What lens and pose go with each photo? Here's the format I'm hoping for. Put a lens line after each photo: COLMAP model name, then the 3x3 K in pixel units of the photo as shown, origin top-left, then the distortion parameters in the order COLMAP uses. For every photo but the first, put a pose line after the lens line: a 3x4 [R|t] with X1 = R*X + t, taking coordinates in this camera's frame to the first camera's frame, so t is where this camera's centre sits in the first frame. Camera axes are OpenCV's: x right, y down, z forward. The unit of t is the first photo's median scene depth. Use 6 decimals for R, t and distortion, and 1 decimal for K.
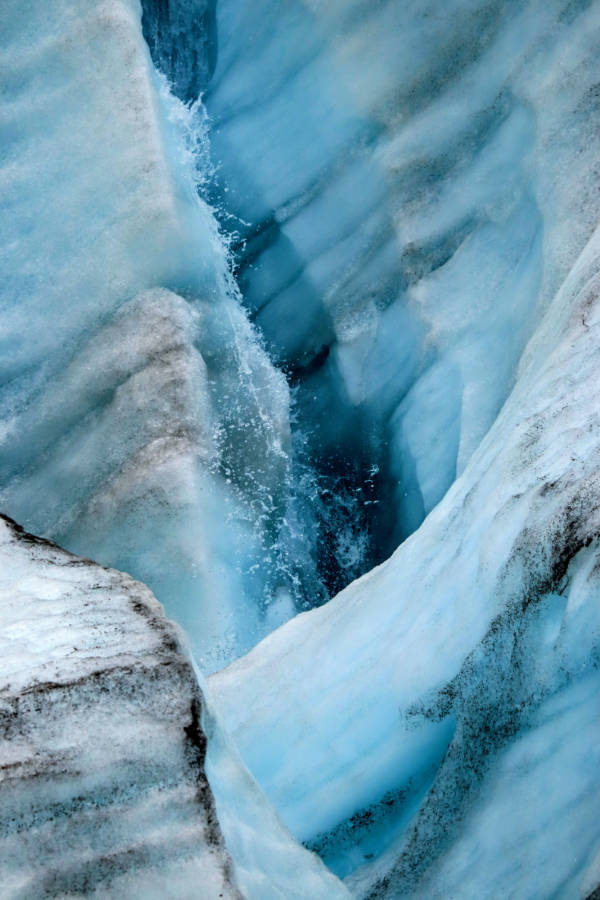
lens RADIAL K [[5115.8, 0, 300.1], [0, 5115.8, 449.8], [0, 0, 1]] dist [0.091663, 0.000000]
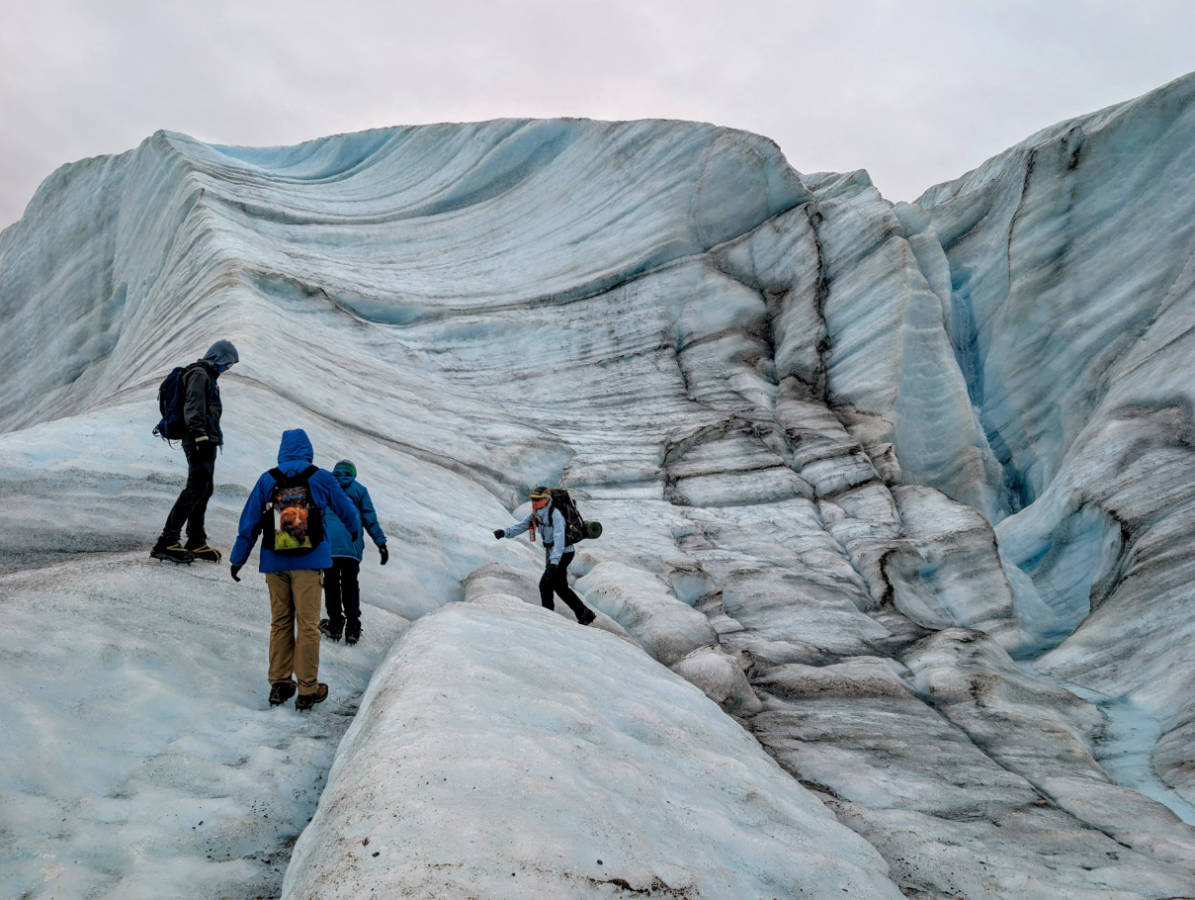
lens RADIAL K [[864.4, 0, 596.1], [0, 864.4, 450.6], [0, 0, 1]] dist [0.039529, -0.021376]
pose [[0.920533, -0.006540, -0.390611, -0.034032], [-0.003809, 0.999662, -0.025714, -0.004629], [0.390647, 0.025159, 0.920197, 0.107599]]
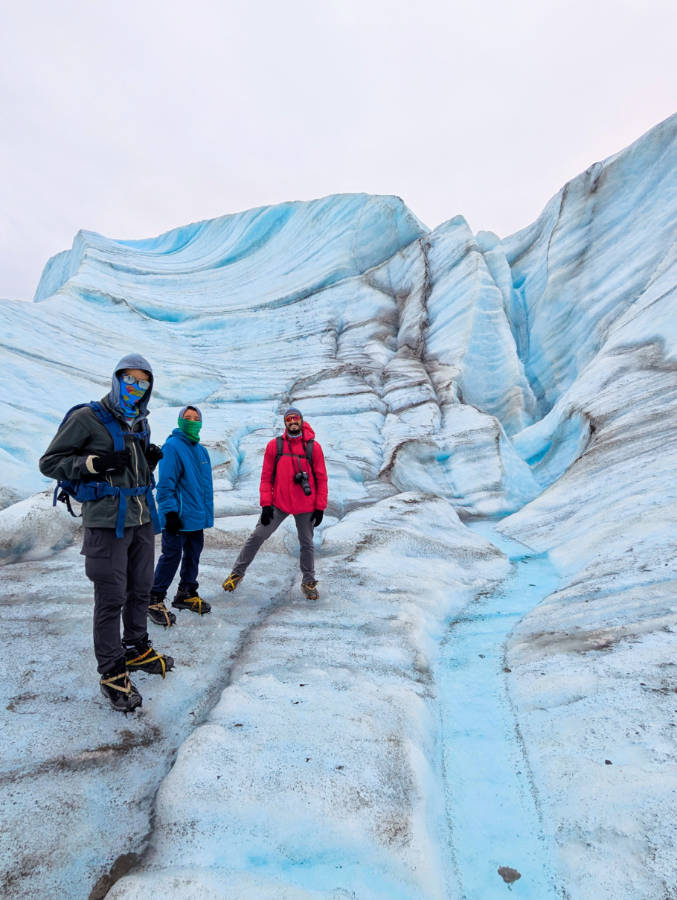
lens RADIAL K [[412.9, 0, 337.3], [0, 412.9, 452.5], [0, 0, 1]] dist [0.006021, 0.001664]
pose [[0.867028, 0.026280, -0.497565, 0.047374], [-0.004404, 0.998973, 0.045088, 0.039383], [0.498239, -0.036902, 0.866254, 0.355050]]
